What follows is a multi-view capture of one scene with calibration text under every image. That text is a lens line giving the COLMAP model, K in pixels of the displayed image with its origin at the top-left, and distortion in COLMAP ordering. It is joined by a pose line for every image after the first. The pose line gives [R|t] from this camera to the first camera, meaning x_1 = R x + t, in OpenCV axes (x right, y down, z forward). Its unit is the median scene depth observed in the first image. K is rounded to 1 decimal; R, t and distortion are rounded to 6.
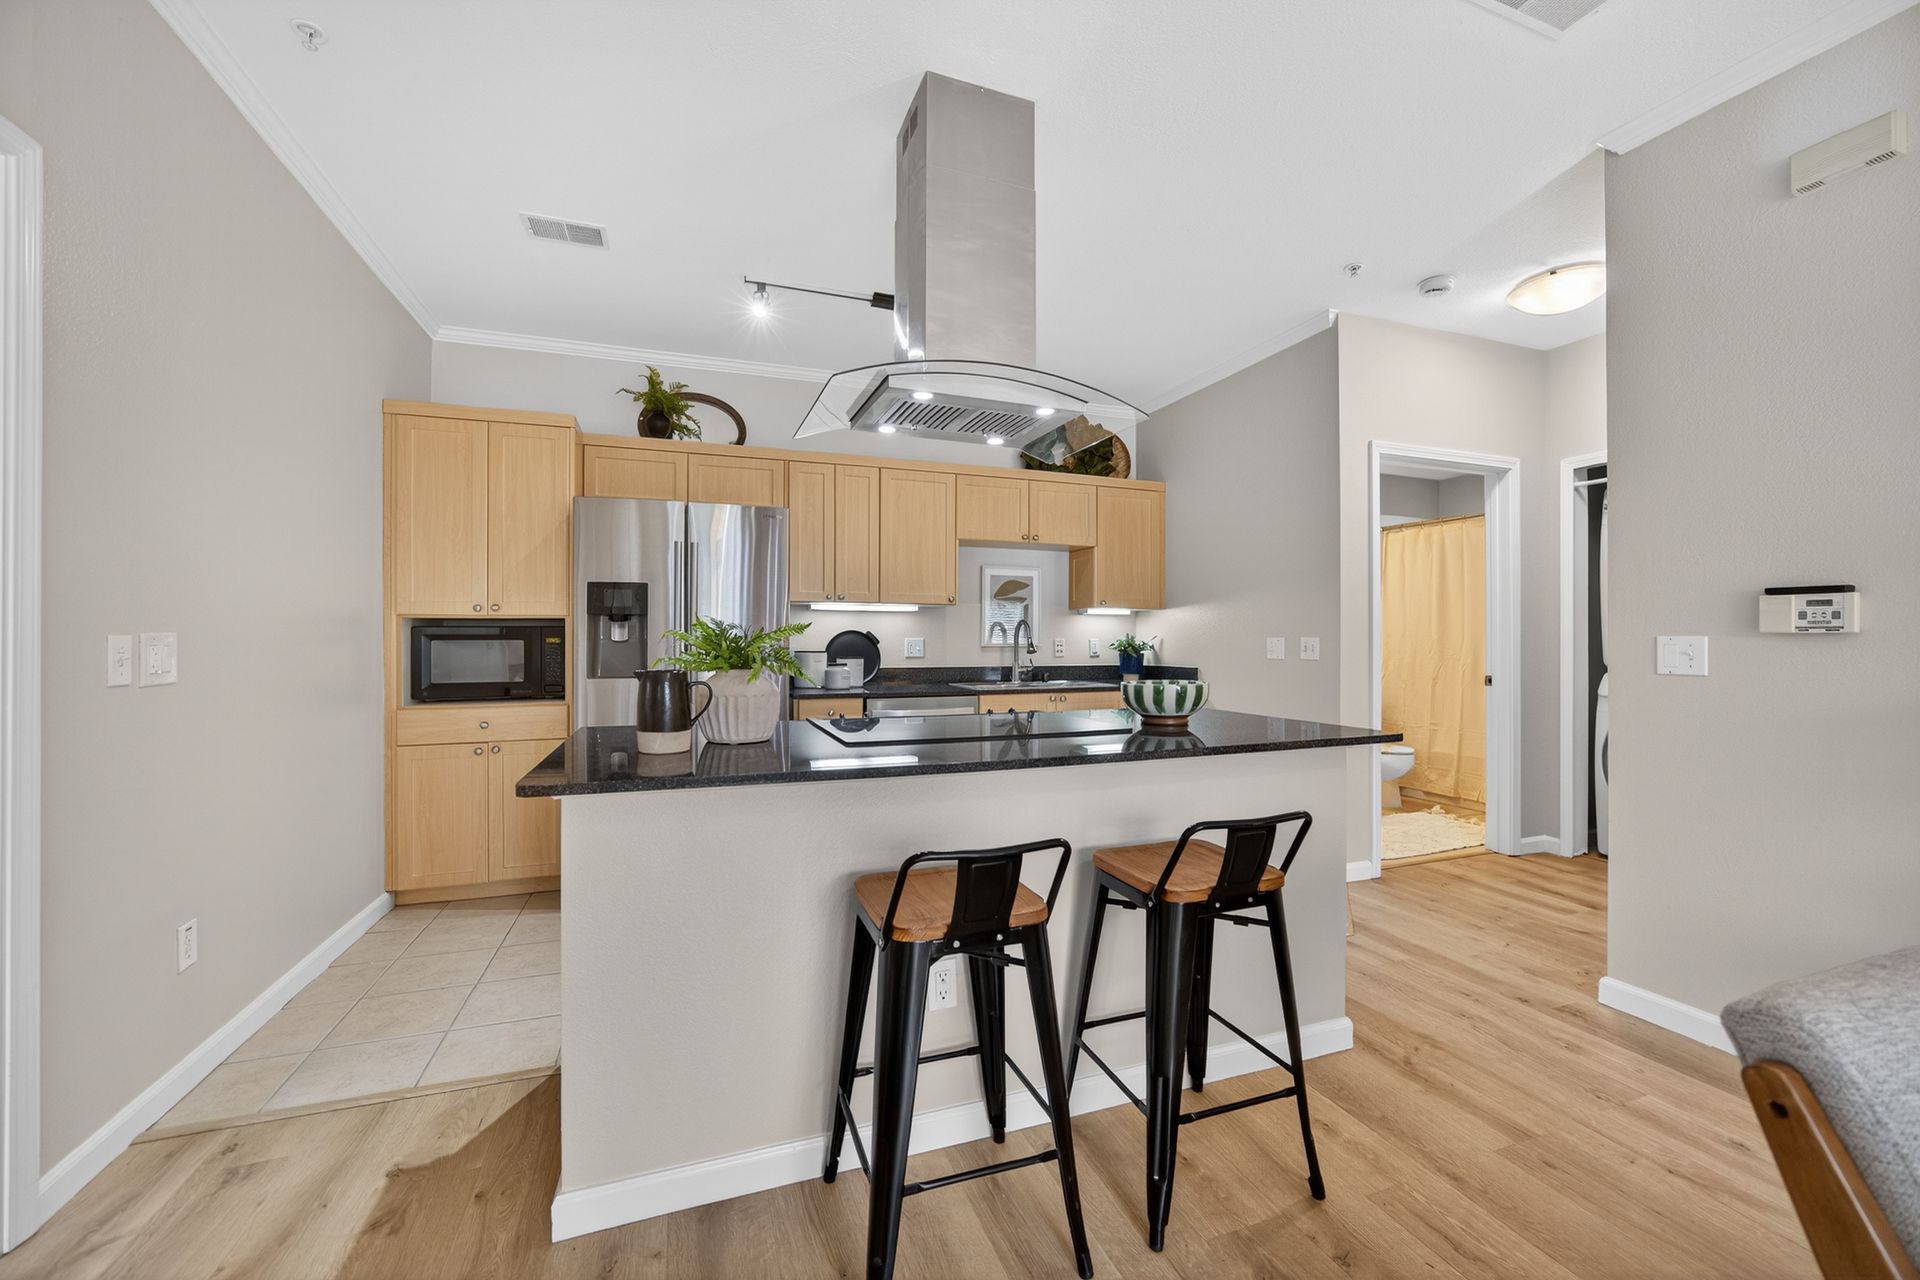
lens RADIAL K [[757.3, 0, 965.4], [0, 757.3, 626.2], [0, 0, 1]] dist [-0.027402, 0.012127]
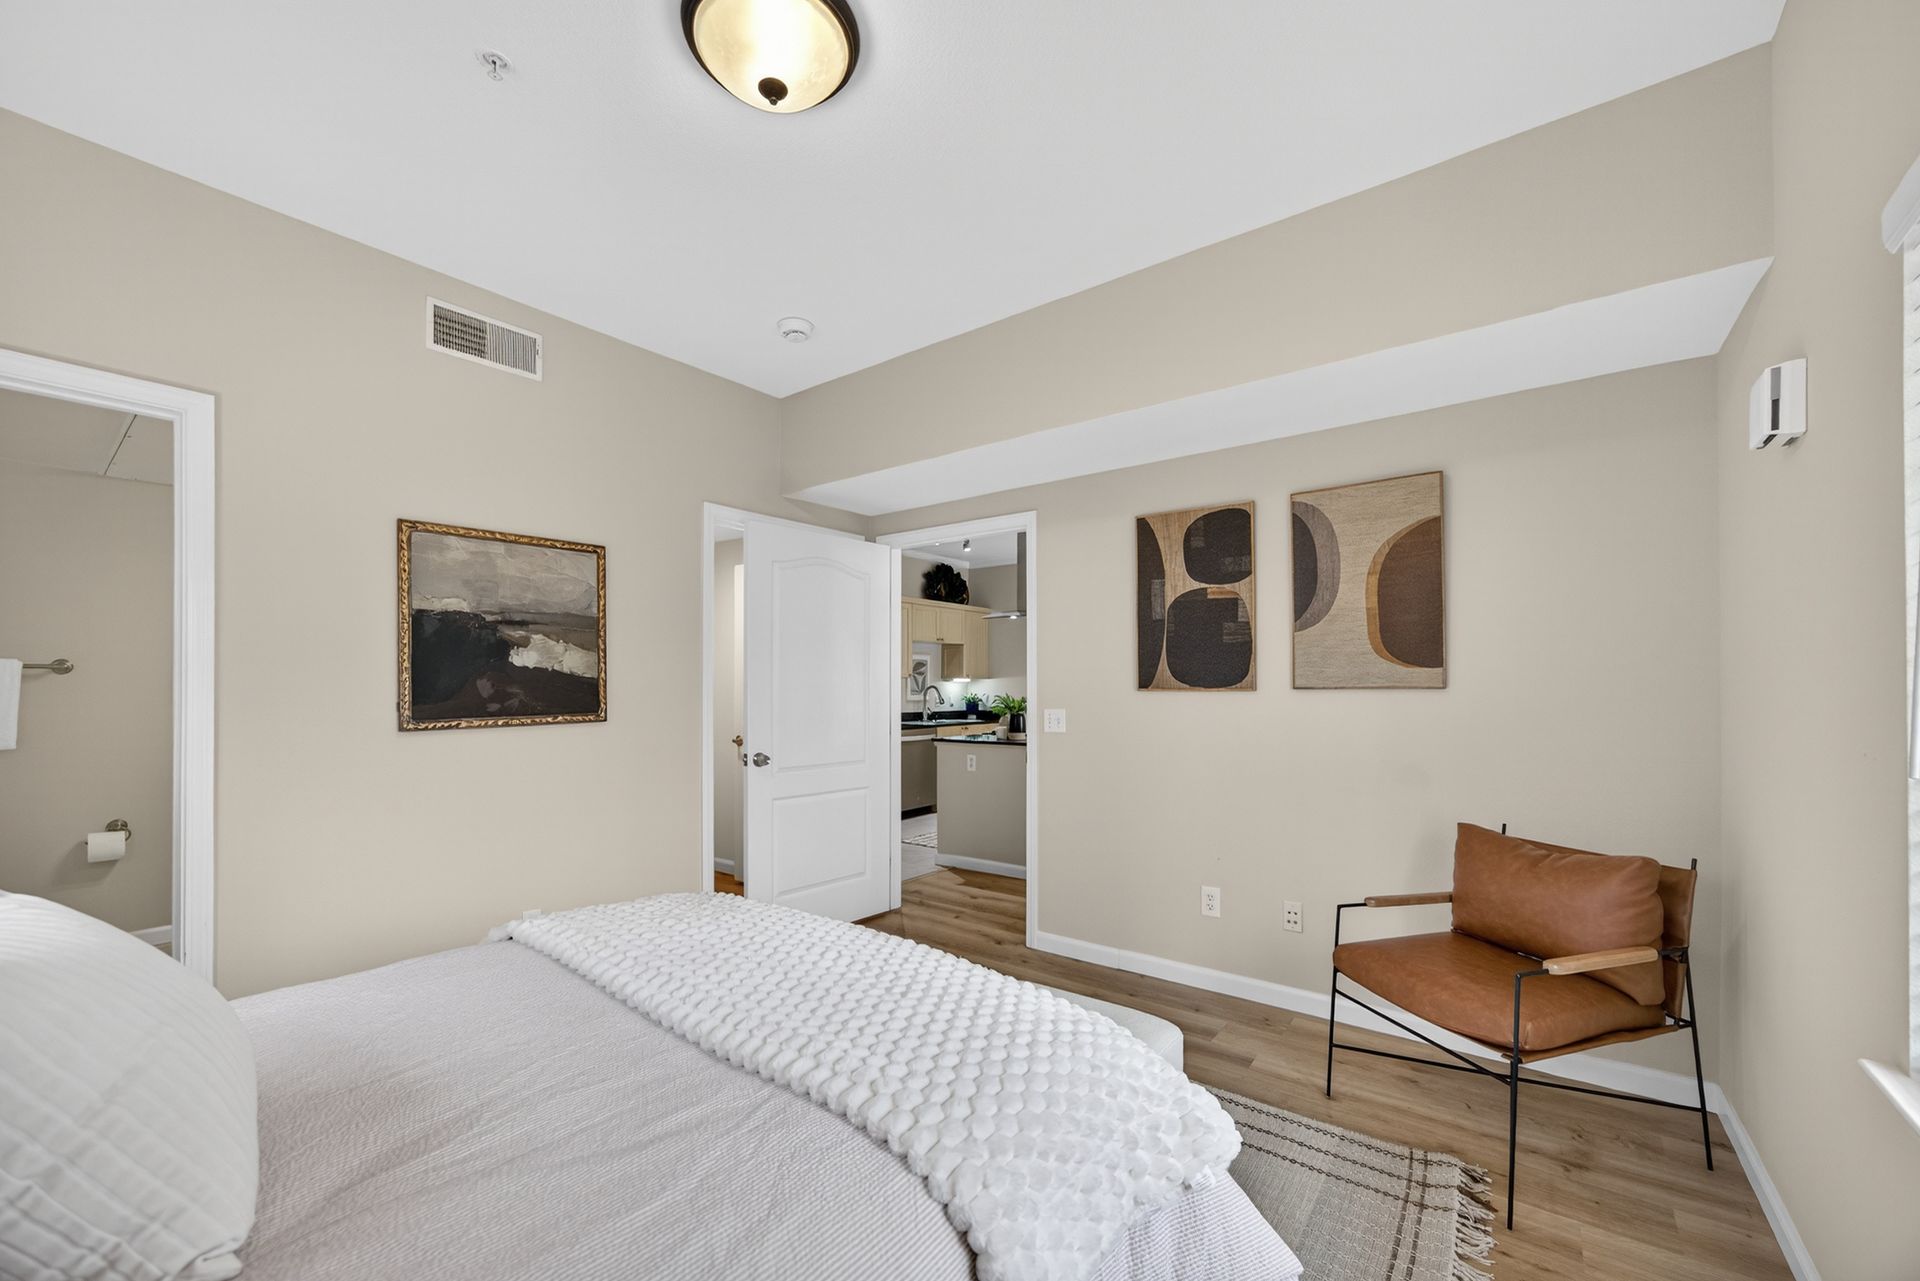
lens RADIAL K [[764.1, 0, 956.5], [0, 764.1, 681.4], [0, 0, 1]] dist [-0.027971, 0.012313]
pose [[0.838197, 0.001966, 0.545365, -0.945742], [-0.008371, 0.999922, 0.009261, -0.038888], [-0.545304, -0.012327, 0.838148, -0.589691]]
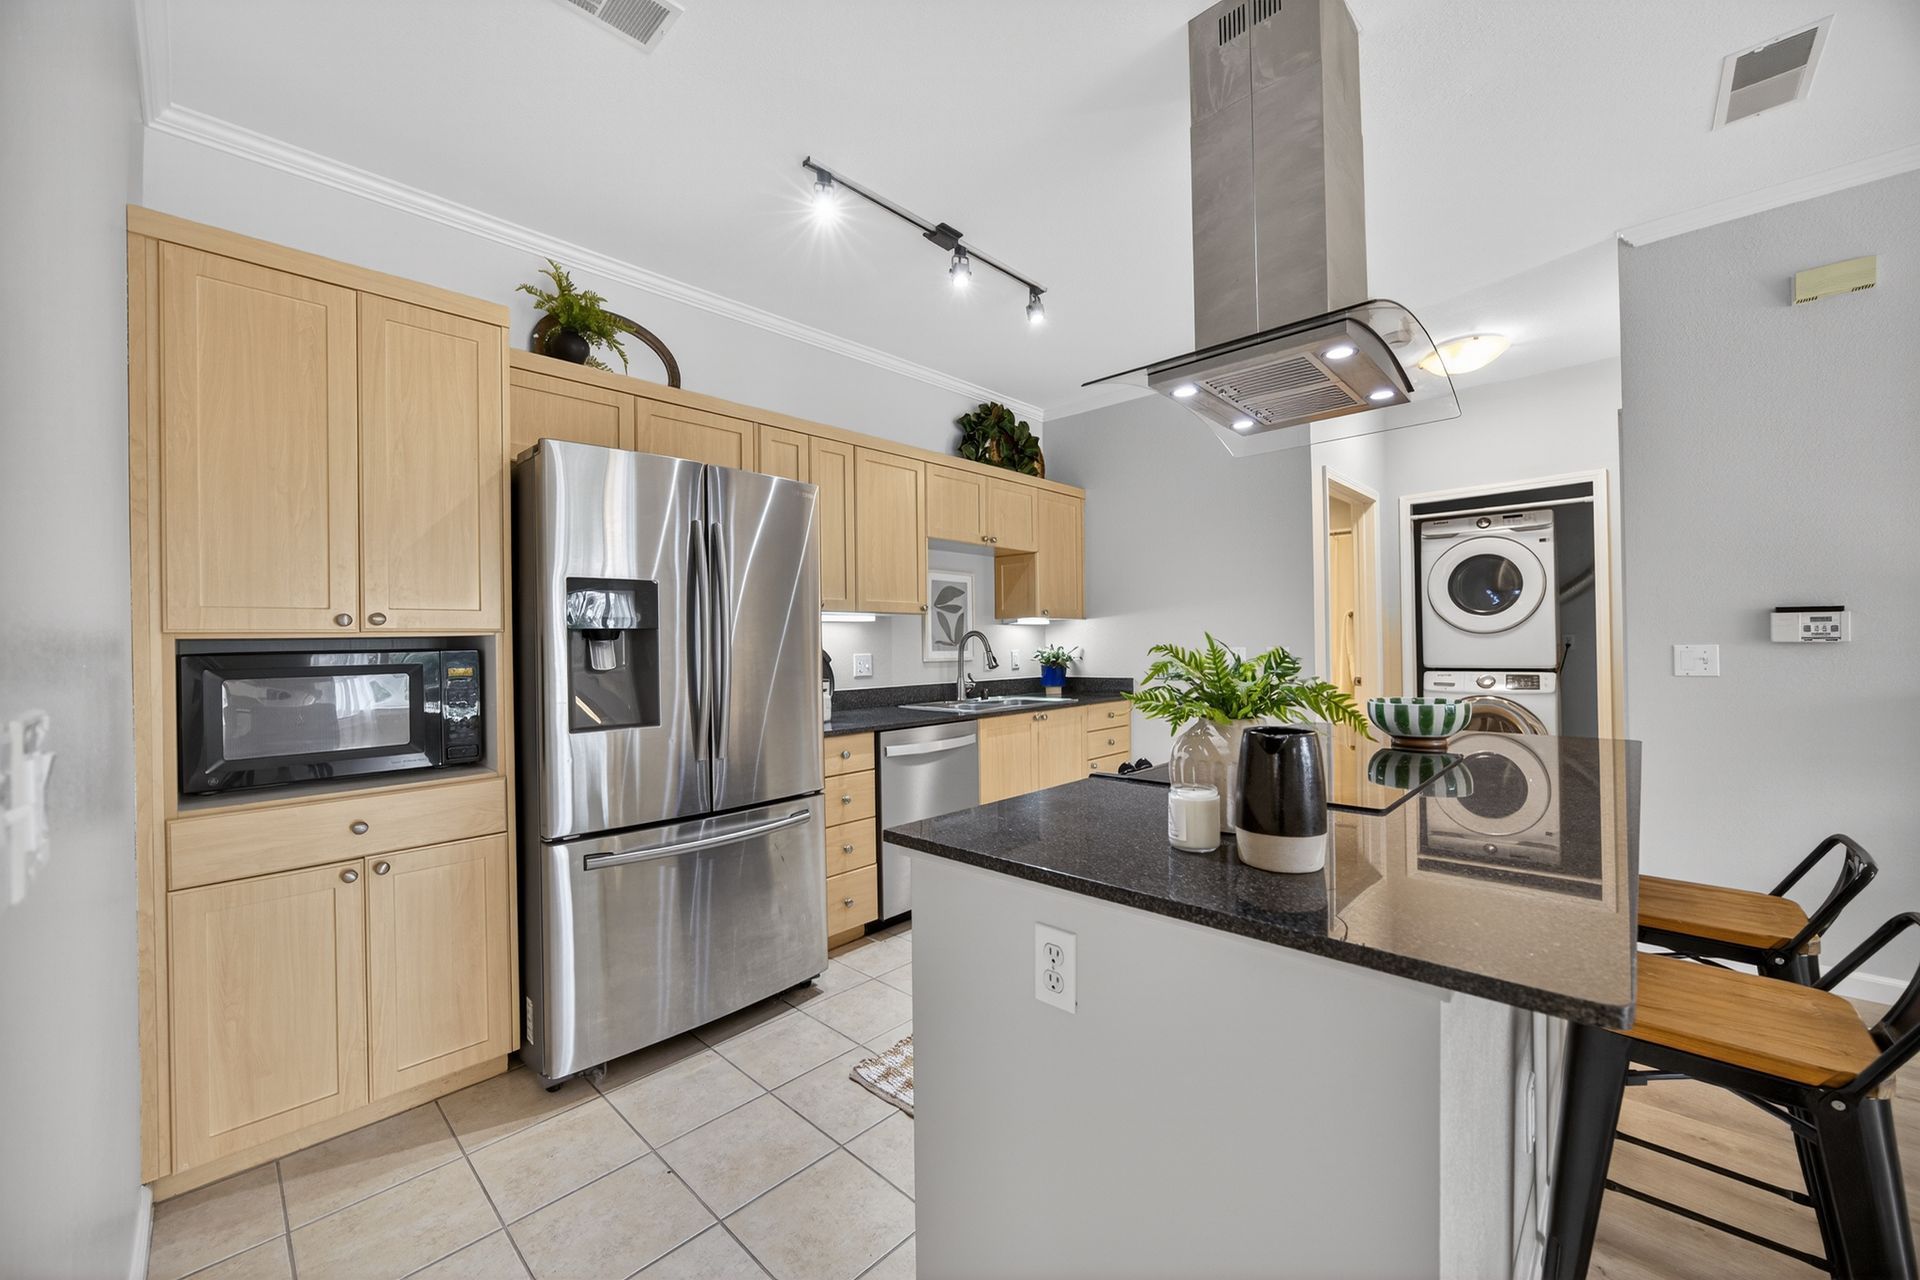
lens RADIAL K [[731.9, 0, 941.0], [0, 731.9, 642.1], [0, 0, 1]] dist [-0.037893, 0.011661]
pose [[0.902521, -0.013263, 0.430441, -0.371888], [0.007404, 0.999856, 0.015283, -0.010019], [-0.430582, -0.010606, 0.902489, 0.253975]]
